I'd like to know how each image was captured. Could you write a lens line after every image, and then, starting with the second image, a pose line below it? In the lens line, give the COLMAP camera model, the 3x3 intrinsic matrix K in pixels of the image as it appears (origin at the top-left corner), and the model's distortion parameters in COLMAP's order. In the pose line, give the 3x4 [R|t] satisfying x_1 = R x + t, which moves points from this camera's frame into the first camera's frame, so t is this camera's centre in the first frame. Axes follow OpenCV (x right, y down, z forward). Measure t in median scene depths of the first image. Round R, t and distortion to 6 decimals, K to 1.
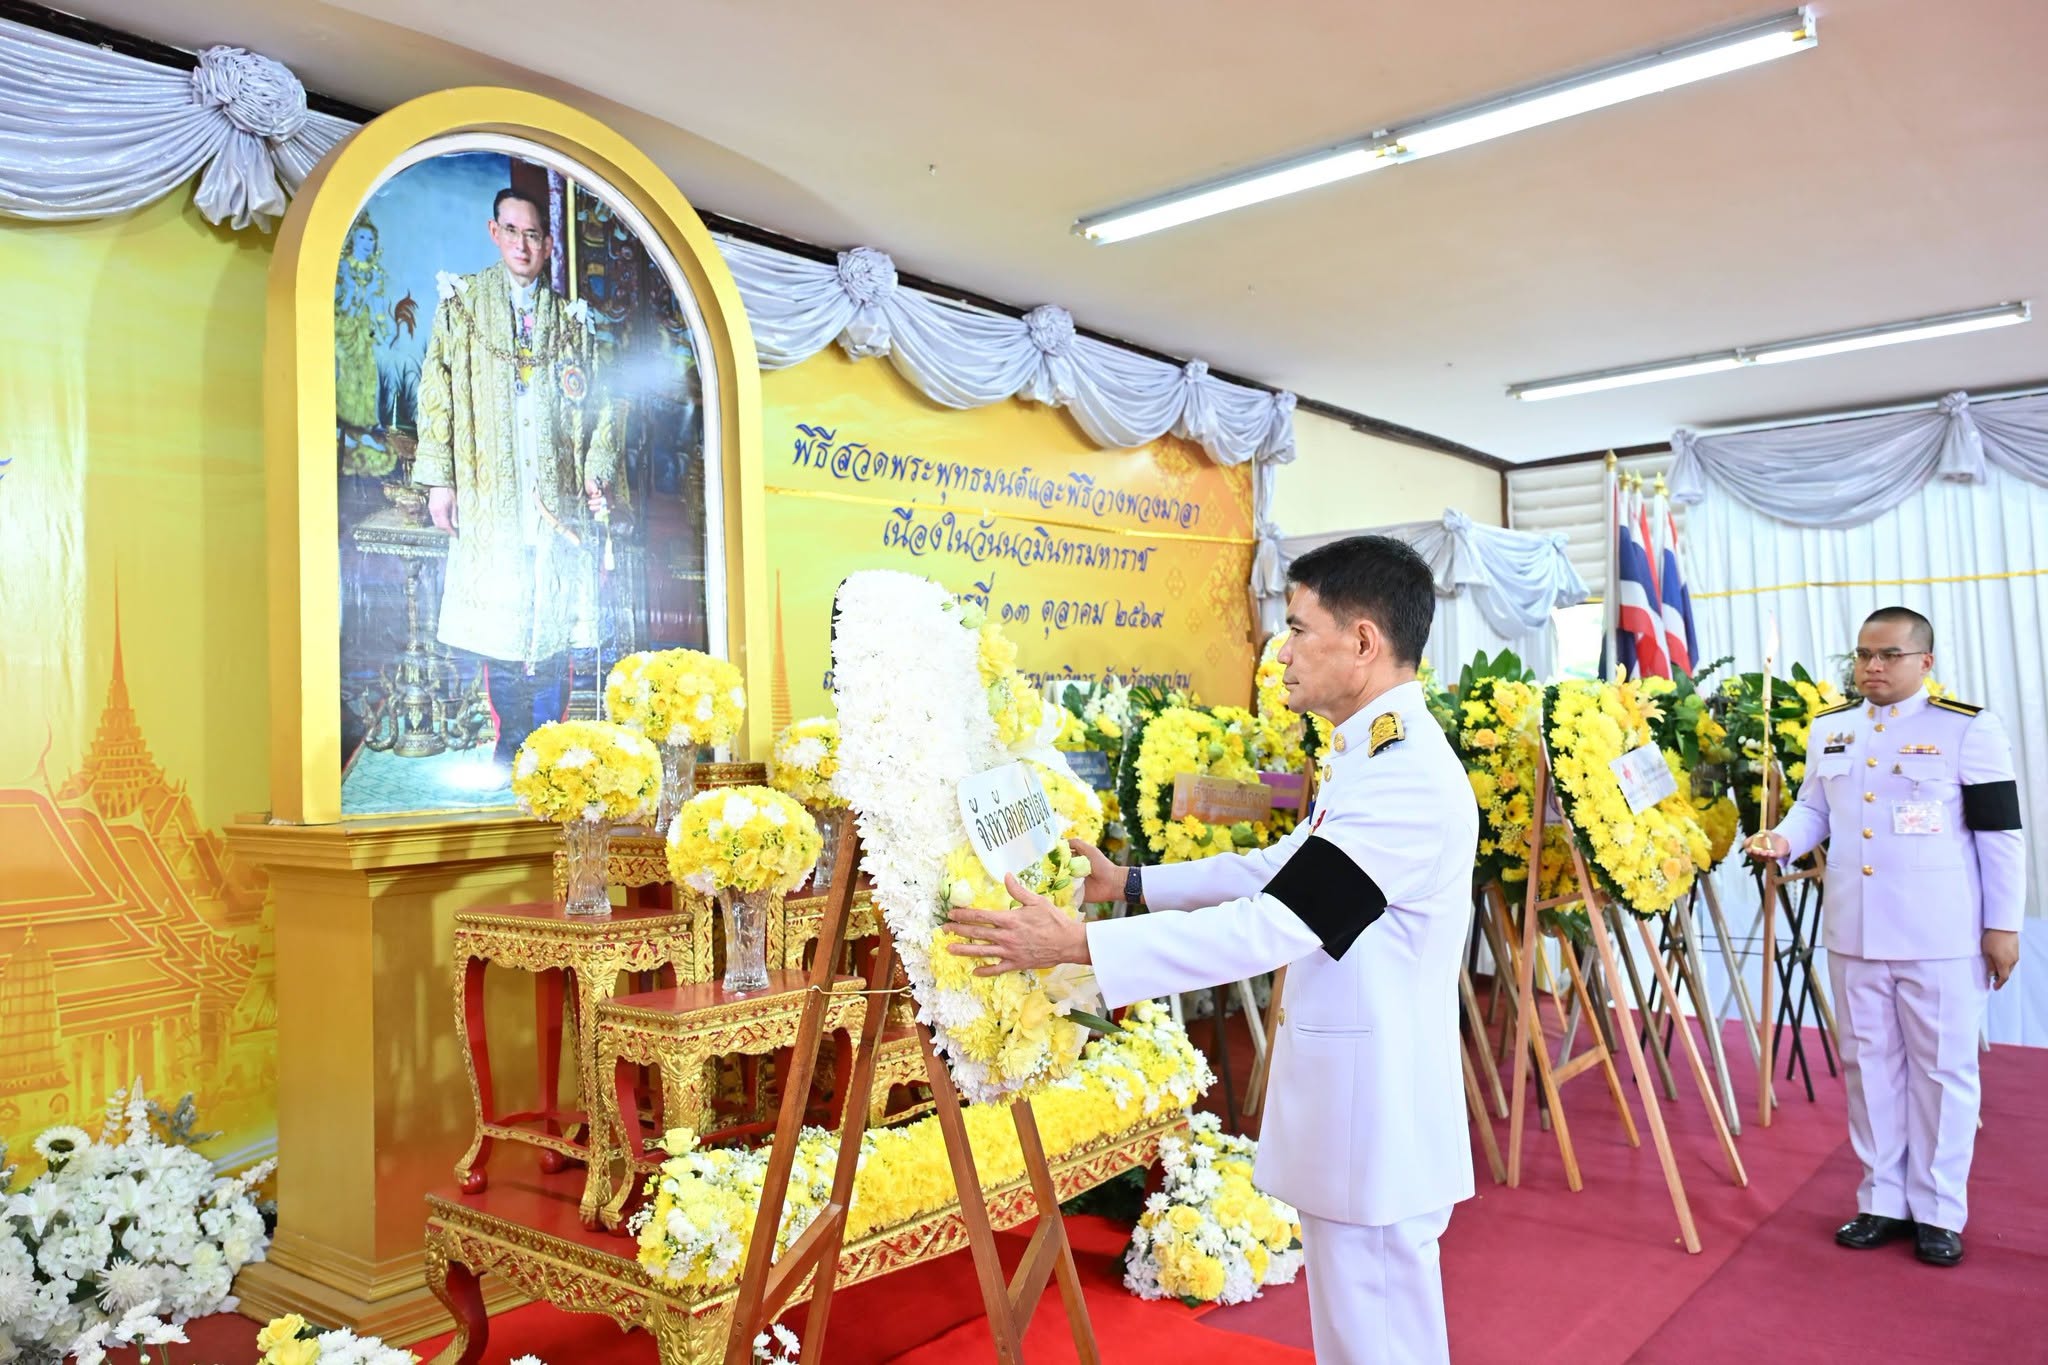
lens RADIAL K [[1525.1, 0, 1025.8], [0, 1525.1, 689.3], [0, 0, 1]] dist [0.010735, -0.000069]
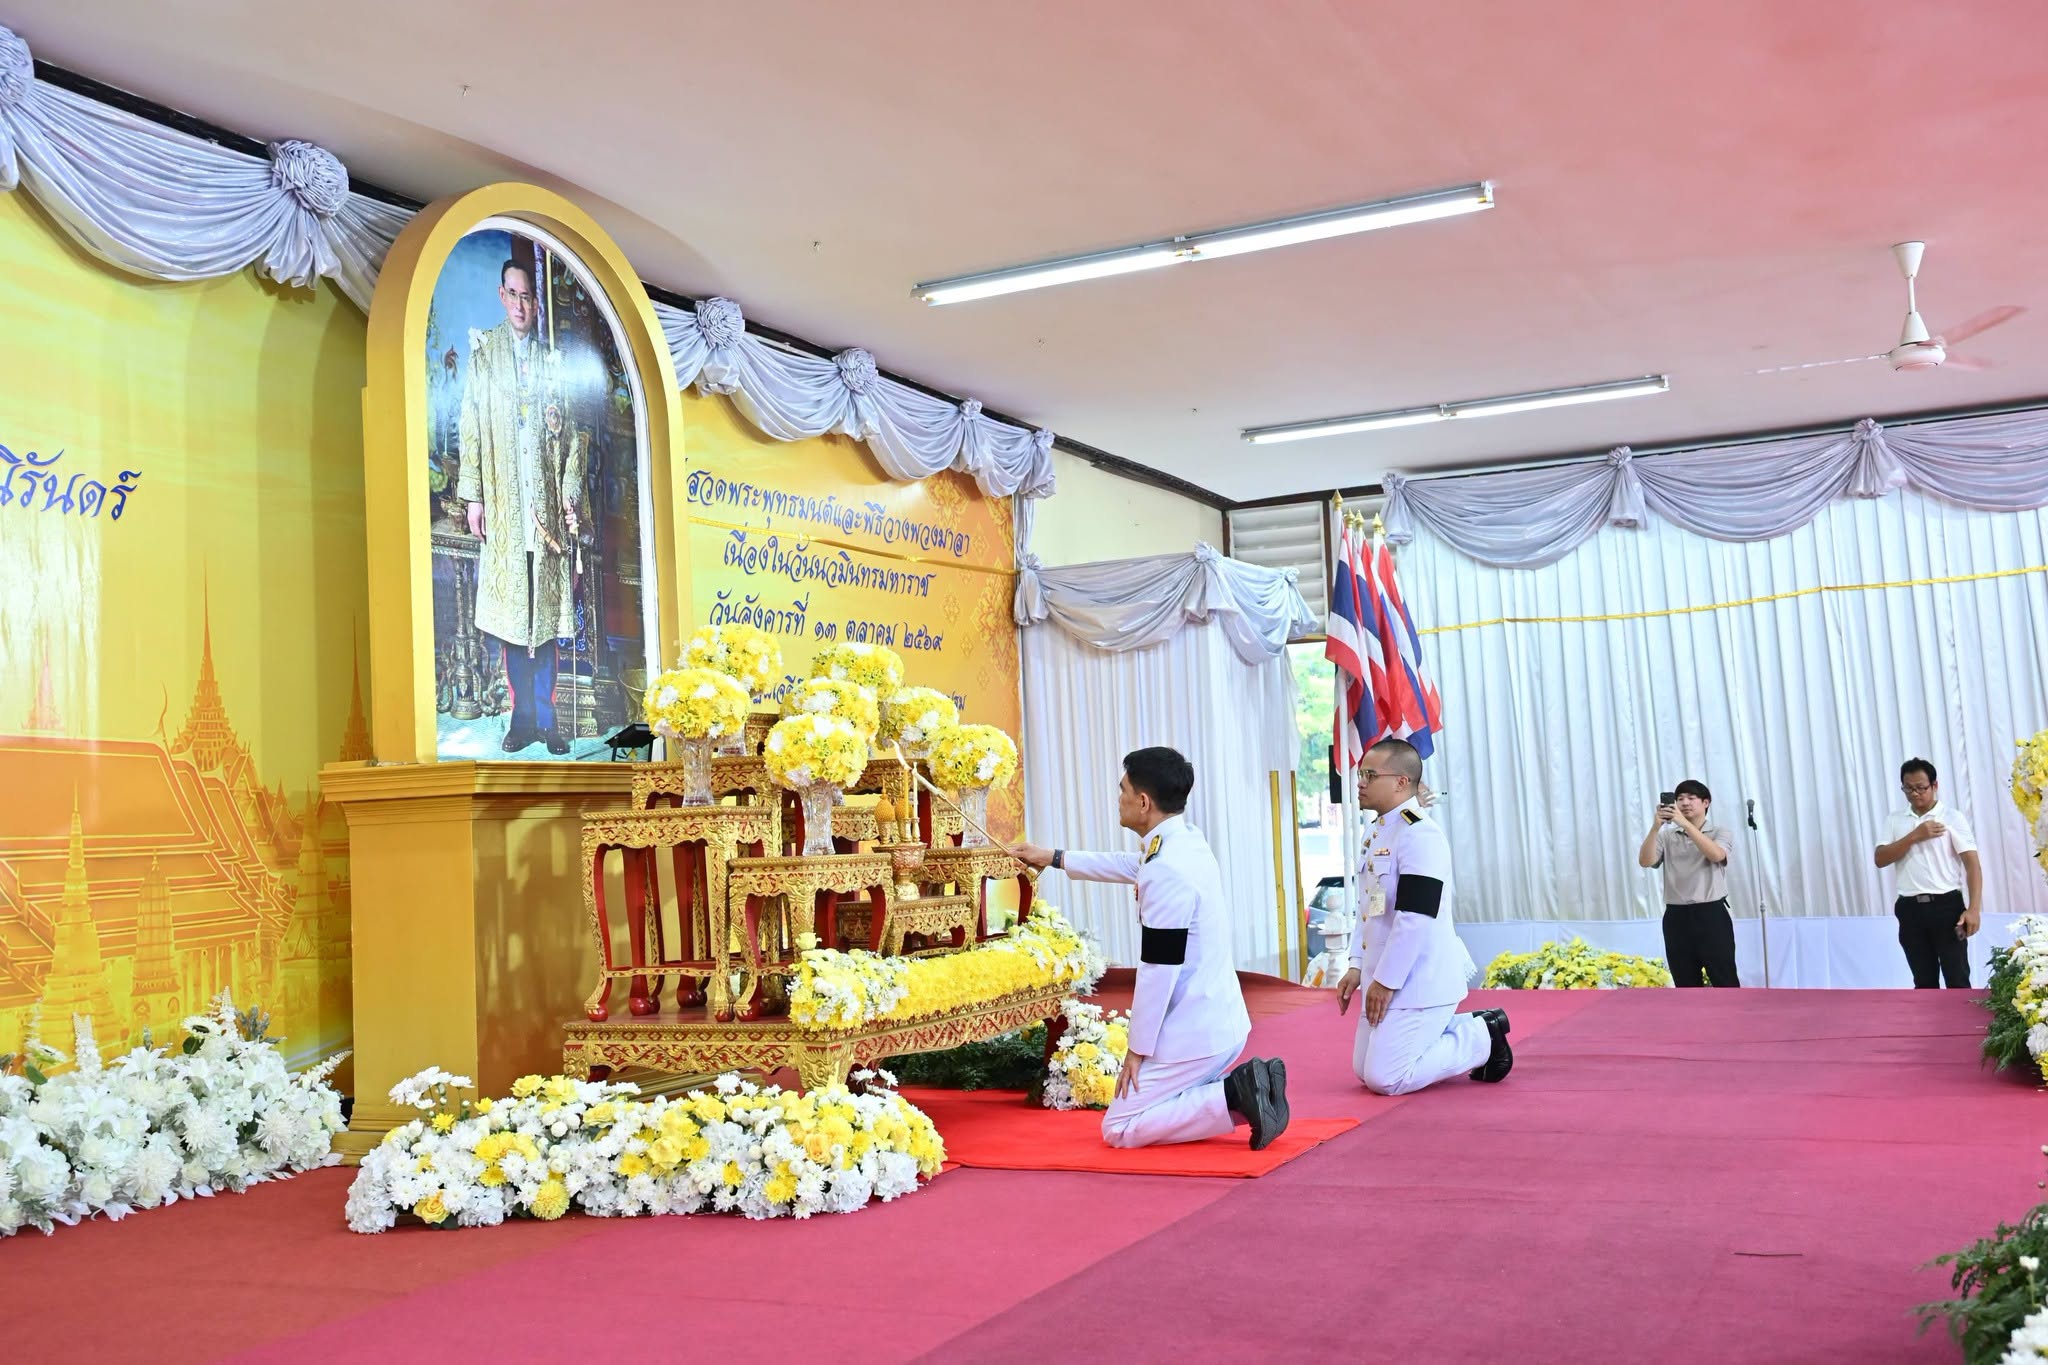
lens RADIAL K [[1985.2, 0, 1024.0], [0, 1985.2, 682.5], [0, 0, 1]] dist [-0.001120, 0.000831]
pose [[0.973538, -0.001159, 0.228521, -0.182932], [0.013431, 0.998549, -0.052155, 0.058538], [-0.228129, 0.053844, 0.972141, -0.371032]]
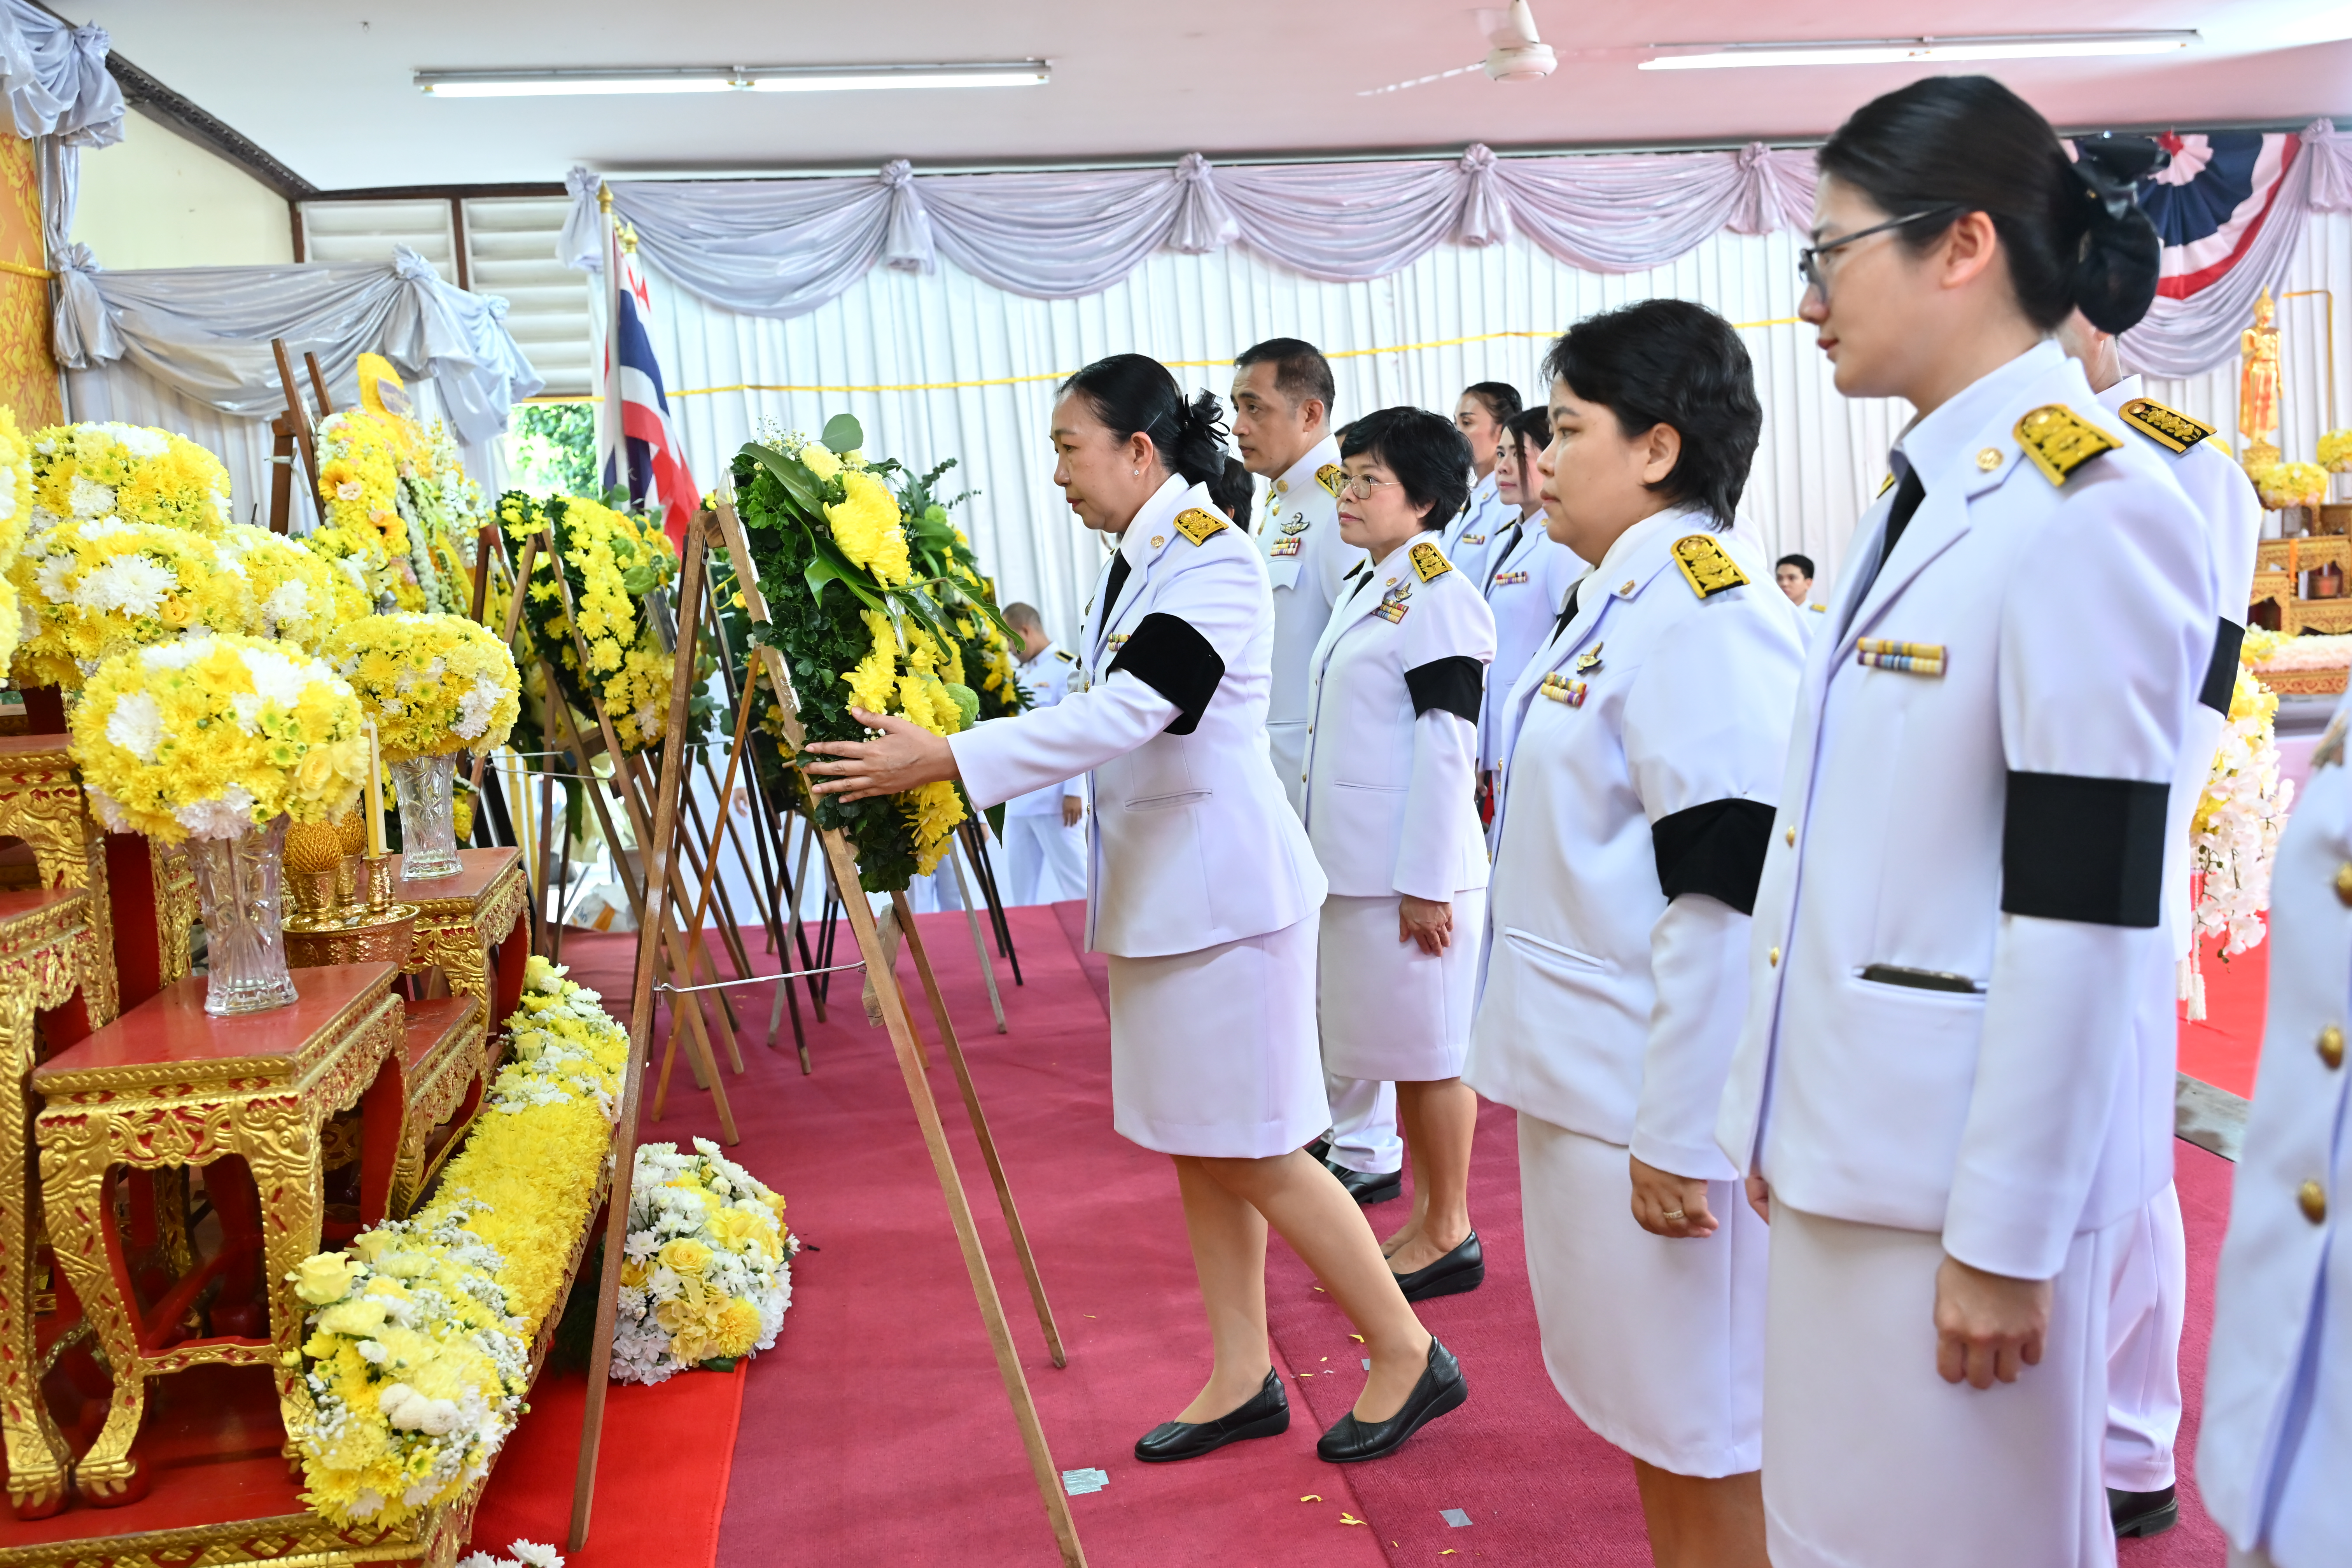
lens RADIAL K [[2115.0, 0, 1176.0], [0, 2115.0, 784.0], [0, 0, 1]] dist [0.017323, -0.000263]
pose [[0.674376, -0.098182, 0.731831, -0.220521], [0.017361, 0.992955, 0.117217, 0.015185], [-0.738184, -0.066343, 0.671330, 0.111217]]
